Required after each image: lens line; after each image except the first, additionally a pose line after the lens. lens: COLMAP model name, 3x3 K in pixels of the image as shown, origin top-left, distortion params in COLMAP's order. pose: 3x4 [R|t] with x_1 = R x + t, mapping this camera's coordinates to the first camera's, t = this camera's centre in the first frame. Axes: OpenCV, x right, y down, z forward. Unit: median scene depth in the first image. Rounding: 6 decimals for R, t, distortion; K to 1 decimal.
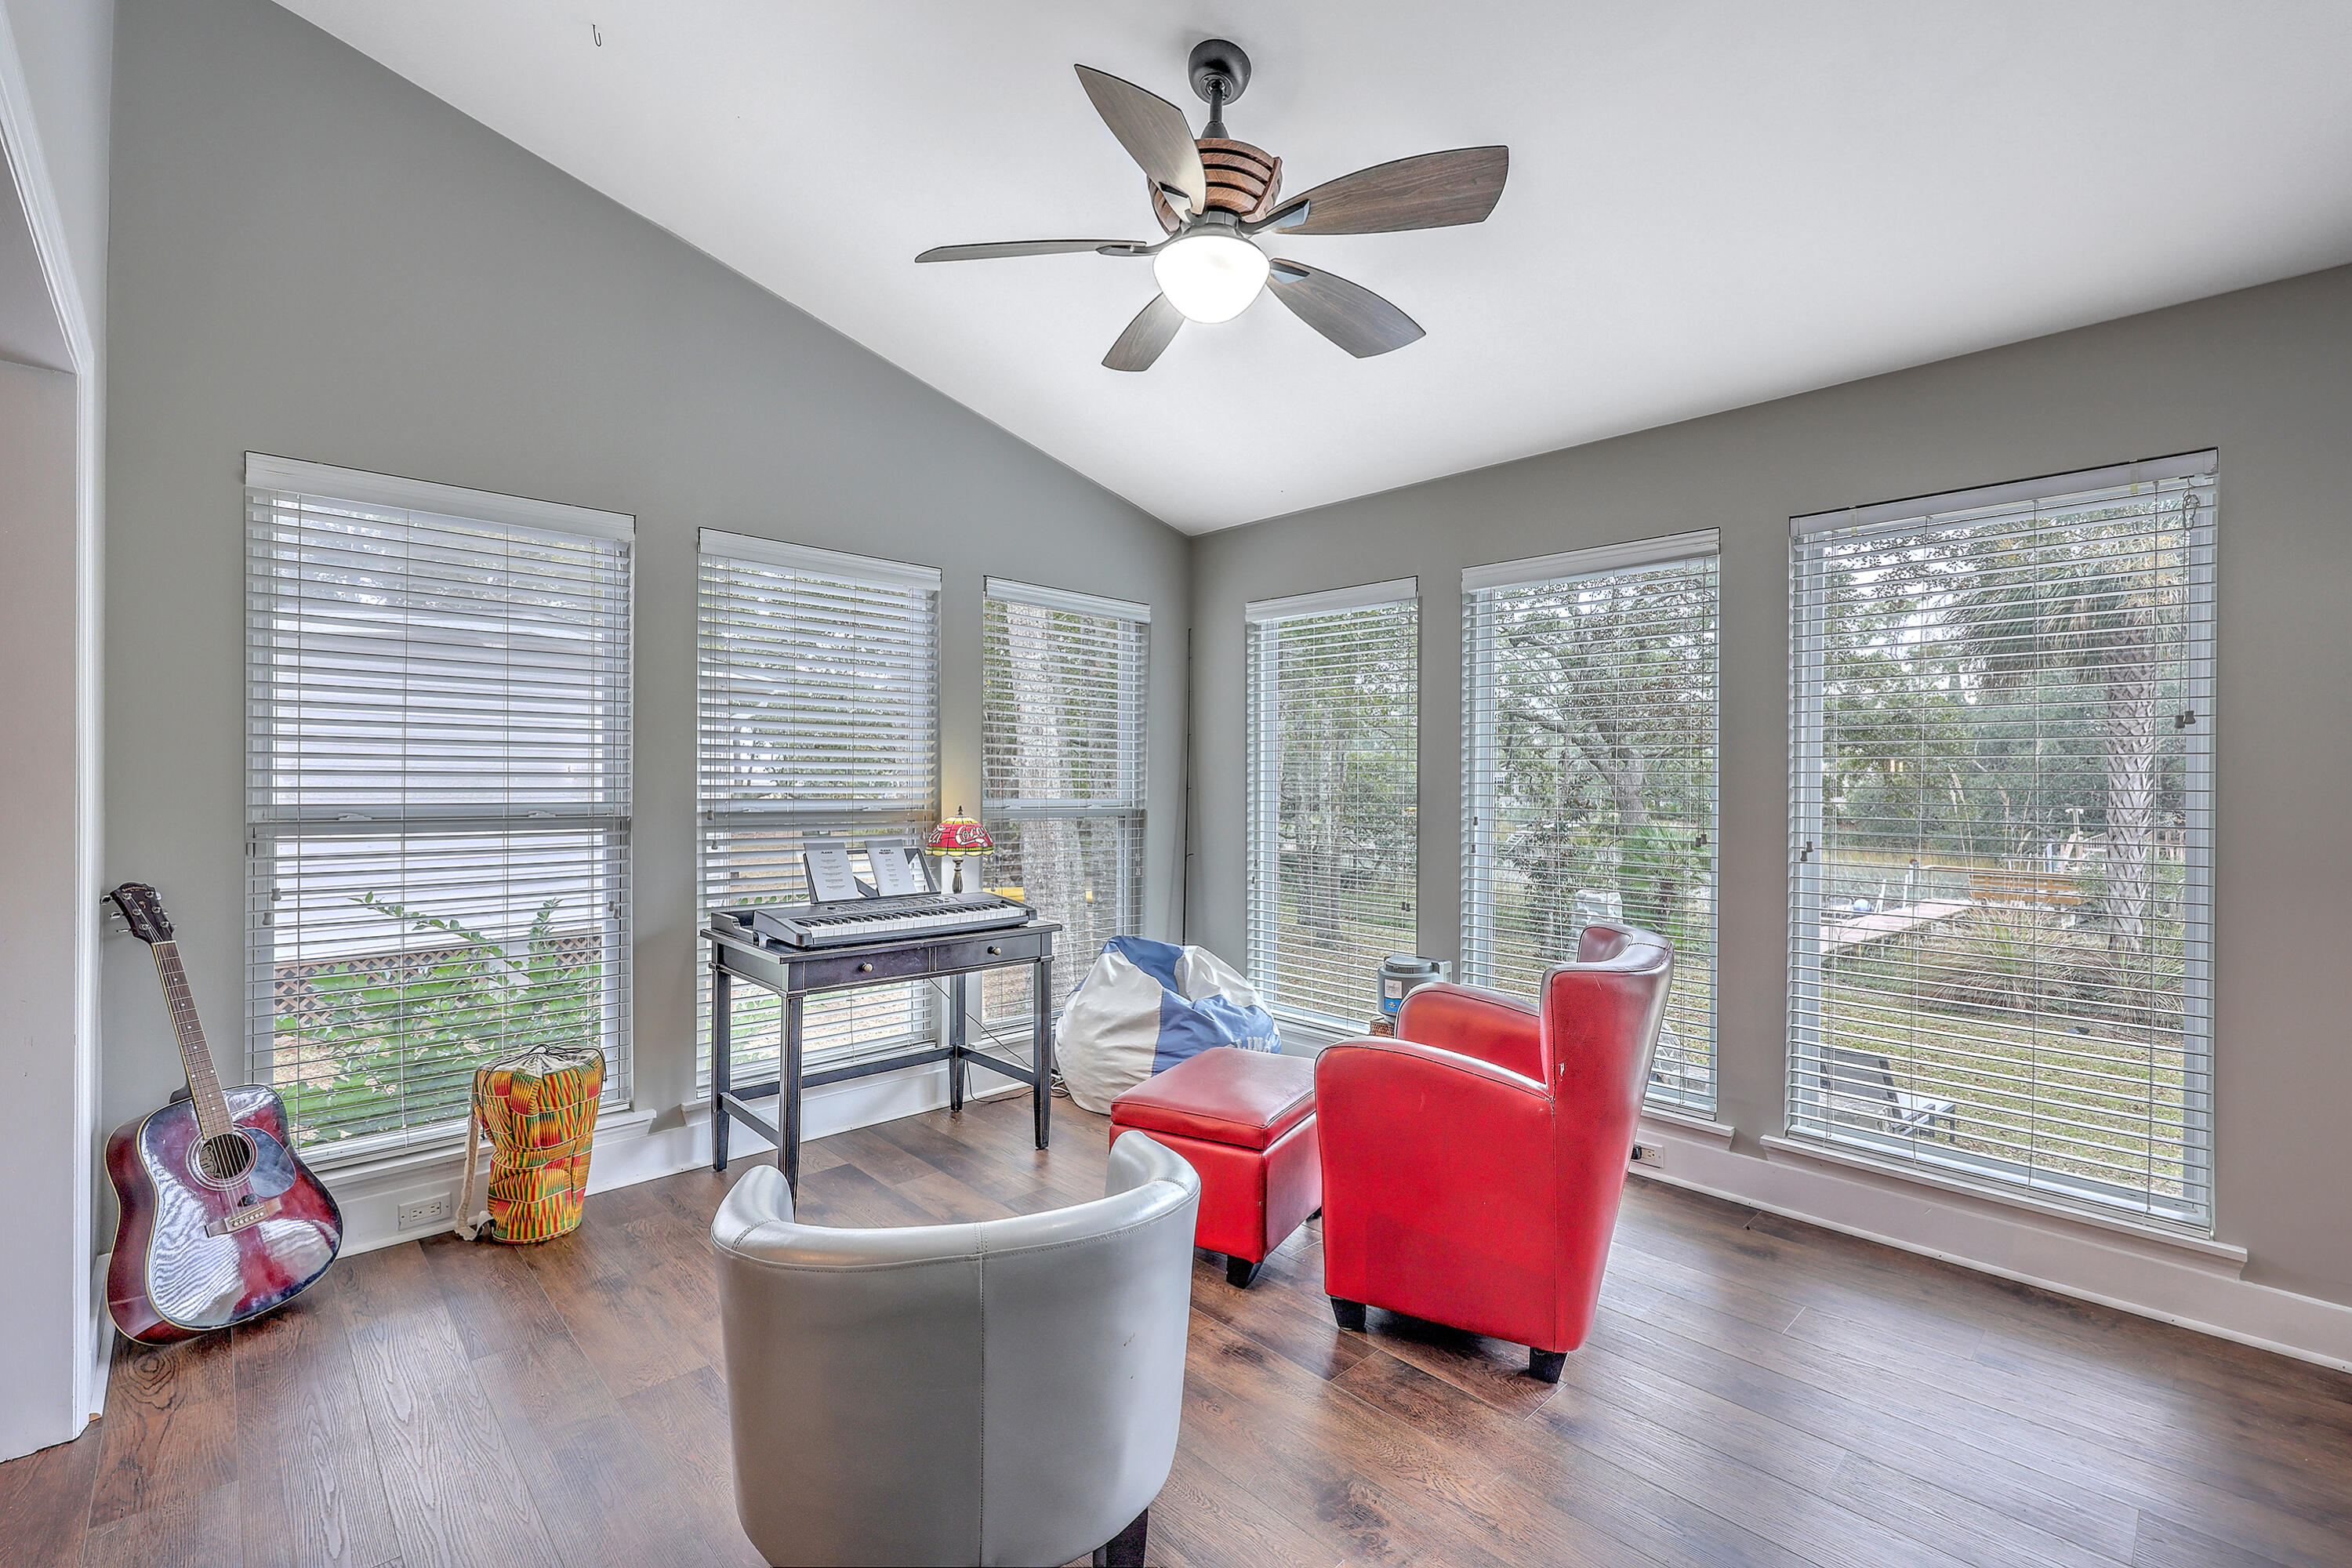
lens RADIAL K [[1020.3, 0, 1176.0], [0, 1020.3, 784.0], [0, 0, 1]] dist [0.007885, 0.000086]
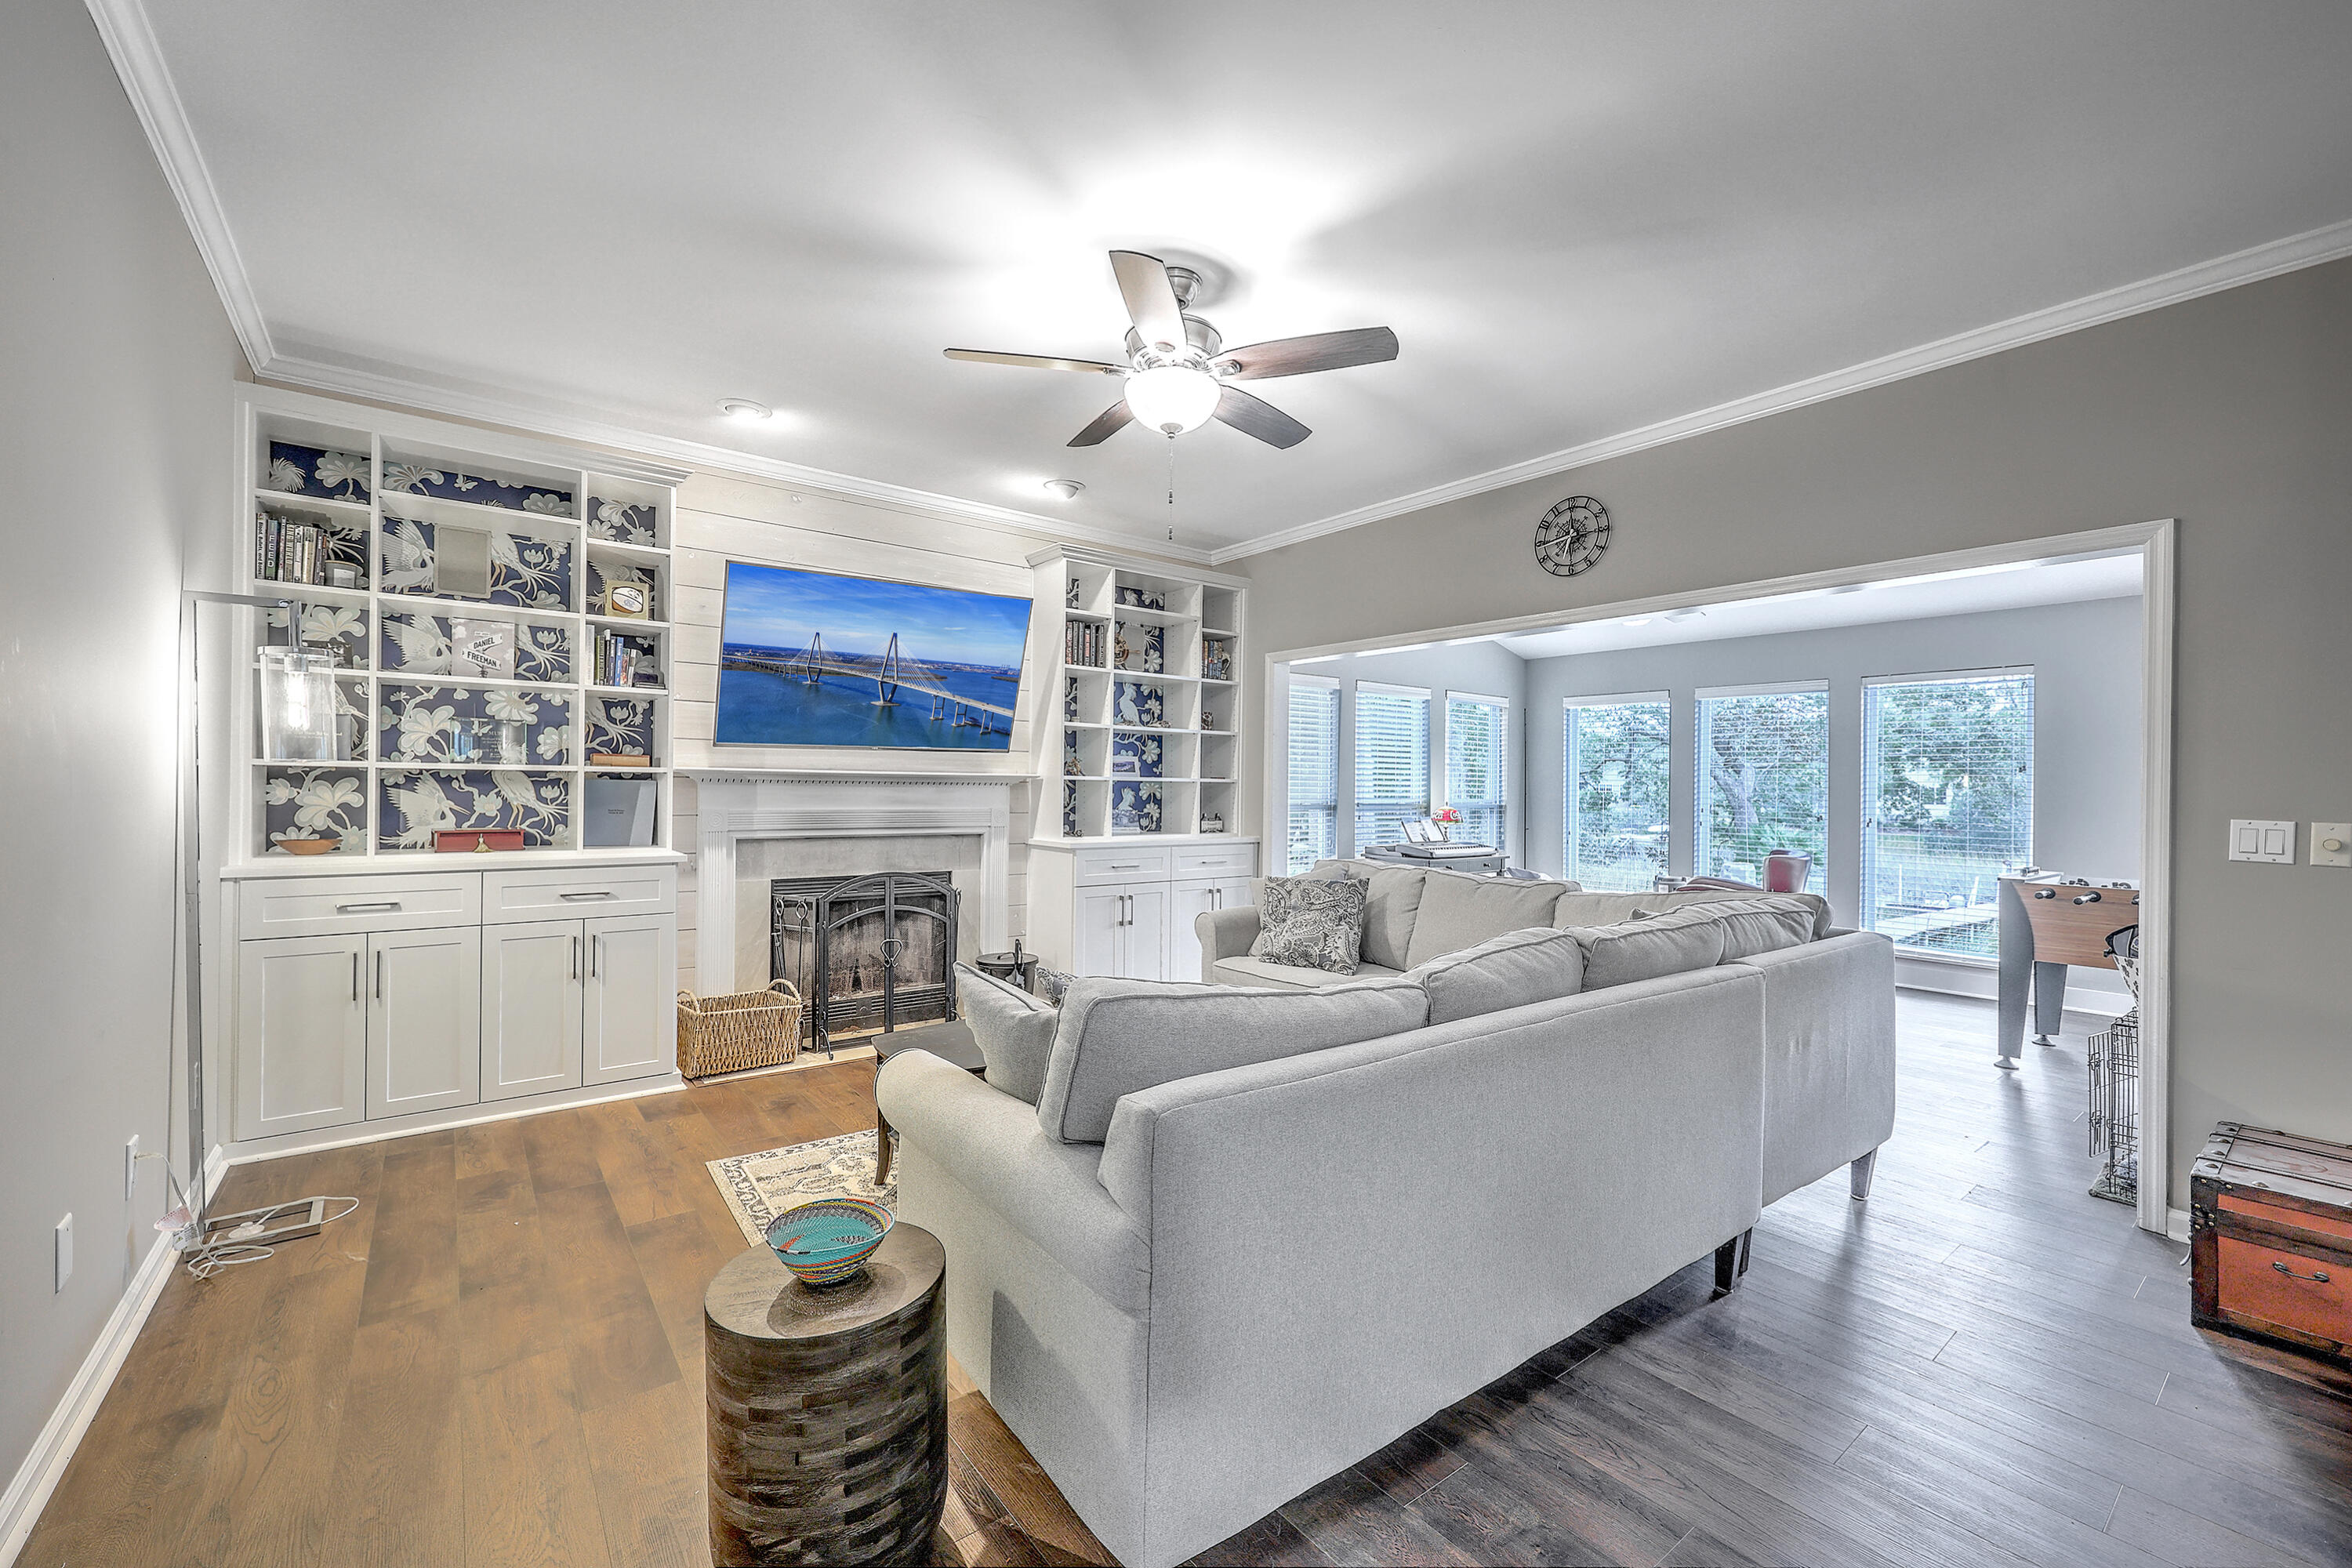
lens RADIAL K [[949.6, 0, 1176.0], [0, 949.6, 784.0], [0, 0, 1]] dist [-0.000309, -0.000473]
pose [[0.993951, 0.005426, -0.109692, -0.457002], [-0.005923, 0.999974, -0.004207, -0.003225], [0.109666, 0.004831, 0.993957, -0.846305]]
